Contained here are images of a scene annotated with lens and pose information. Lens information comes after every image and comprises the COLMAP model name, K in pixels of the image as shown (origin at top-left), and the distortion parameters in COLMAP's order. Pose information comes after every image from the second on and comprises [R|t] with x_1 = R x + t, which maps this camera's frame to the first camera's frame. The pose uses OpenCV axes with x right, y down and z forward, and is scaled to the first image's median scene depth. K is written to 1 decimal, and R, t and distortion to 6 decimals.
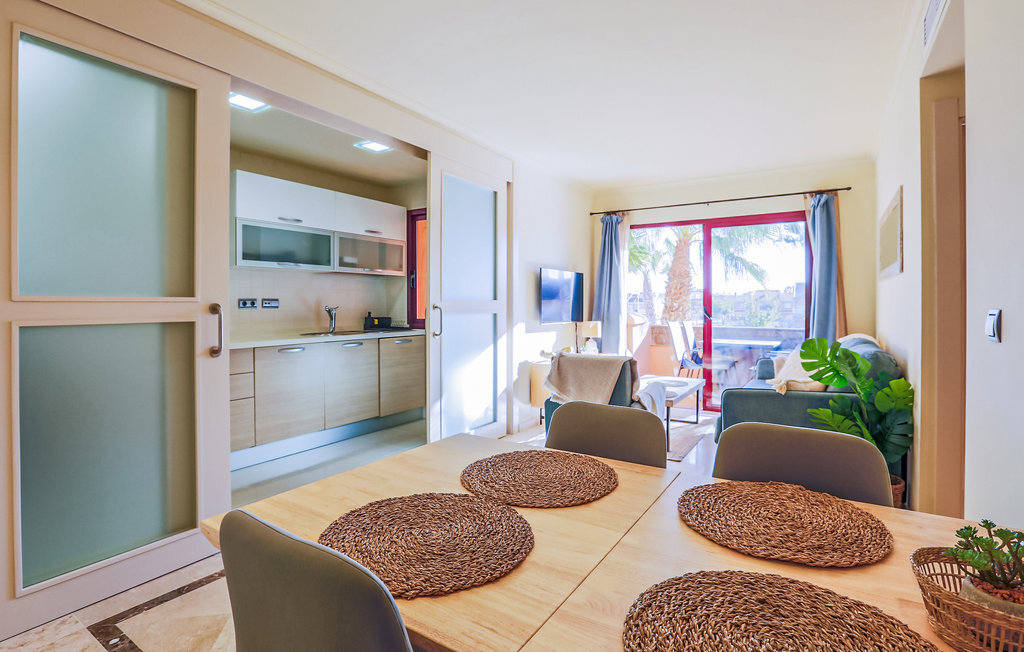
lens RADIAL K [[508.9, 0, 526.1], [0, 508.9, 300.2], [0, 0, 1]] dist [-0.024254, 0.022650]
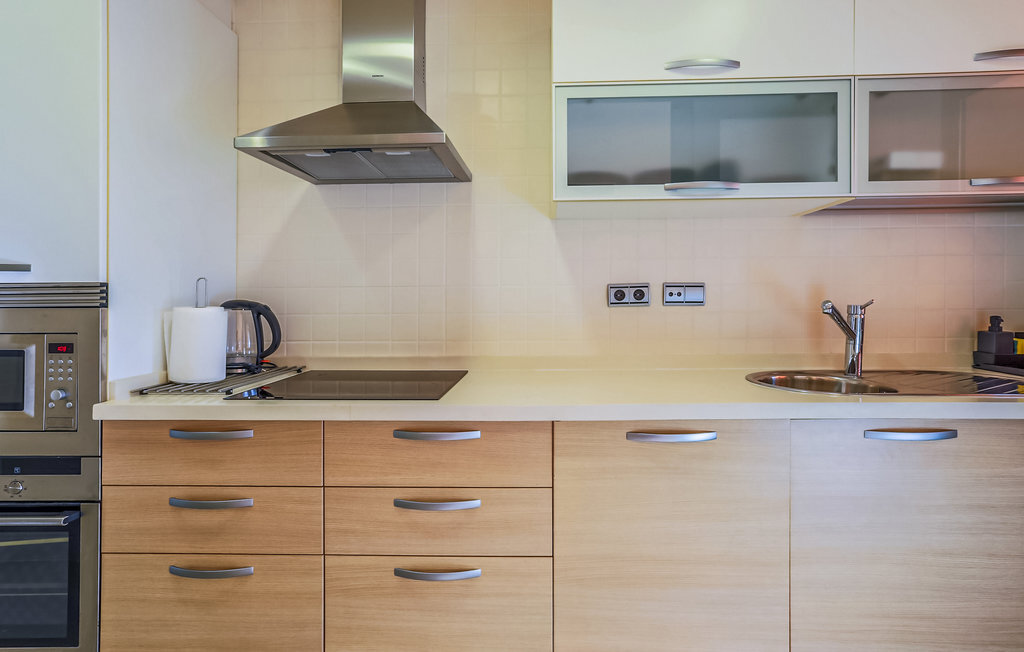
lens RADIAL K [[508.9, 0, 526.1], [0, 508.9, 300.2], [0, 0, 1]] dist [-0.024254, 0.022650]
pose [[0.485282, 0.002545, -0.874354, -0.190070], [0.014540, 0.999834, 0.010980, 0.004534], [0.874237, -0.018042, 0.485164, 0.648083]]
